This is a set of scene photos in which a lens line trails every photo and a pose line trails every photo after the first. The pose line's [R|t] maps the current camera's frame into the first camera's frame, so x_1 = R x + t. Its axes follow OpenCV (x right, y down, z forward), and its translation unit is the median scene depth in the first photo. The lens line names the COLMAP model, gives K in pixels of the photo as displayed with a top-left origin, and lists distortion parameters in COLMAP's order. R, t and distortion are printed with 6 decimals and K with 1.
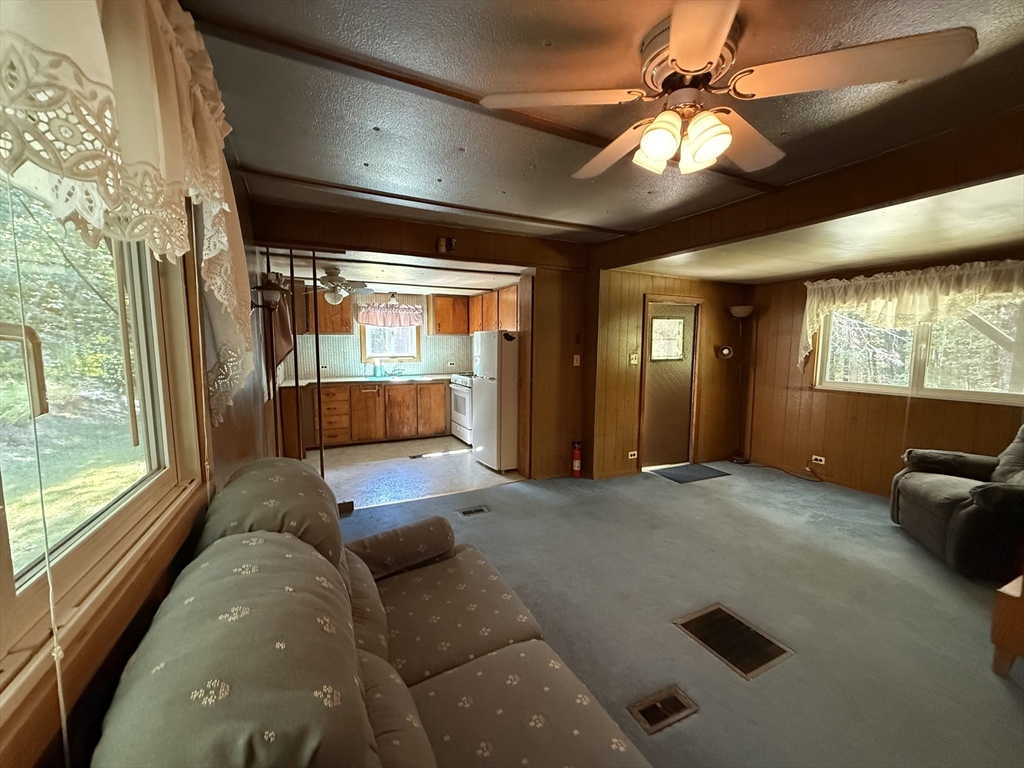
lens RADIAL K [[414.0, 0, 510.7], [0, 414.0, 385.3], [0, 0, 1]] dist [0.008440, 0.000709]
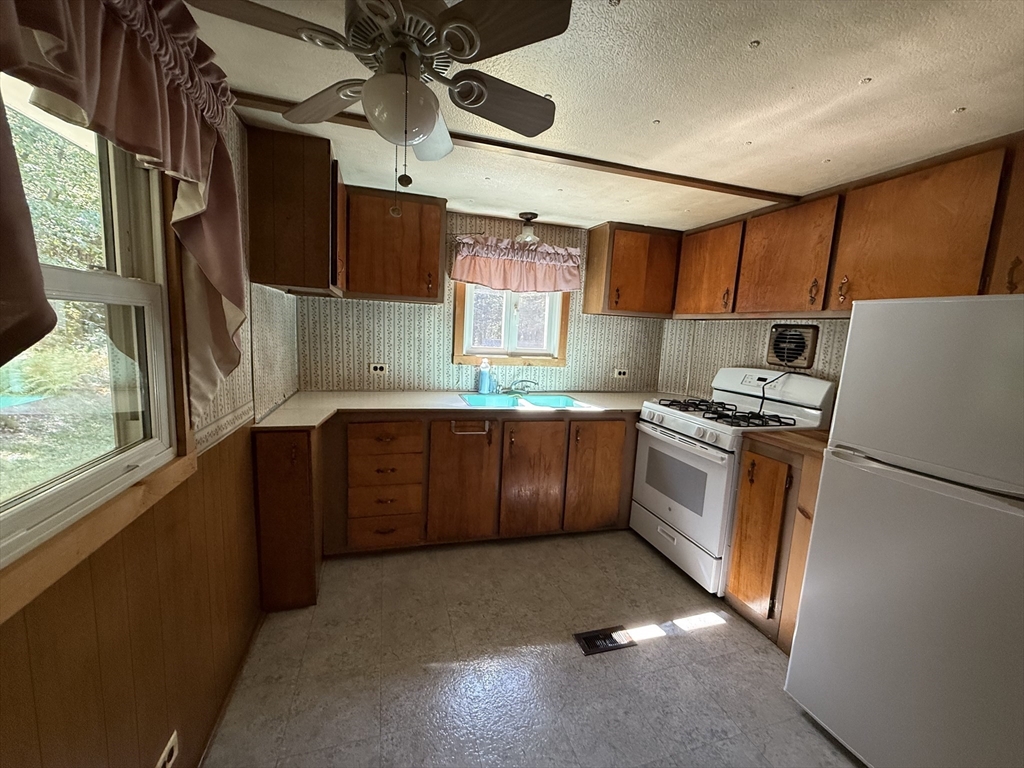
lens RADIAL K [[414.0, 0, 514.8], [0, 414.0, 385.7], [0, 0, 1]] dist [0.008440, 0.000709]
pose [[0.988146, 0.069308, -0.136984, -0.222245], [-0.065077, 0.997261, 0.035139, -0.050454], [0.139044, -0.025808, 0.989950, 0.535226]]
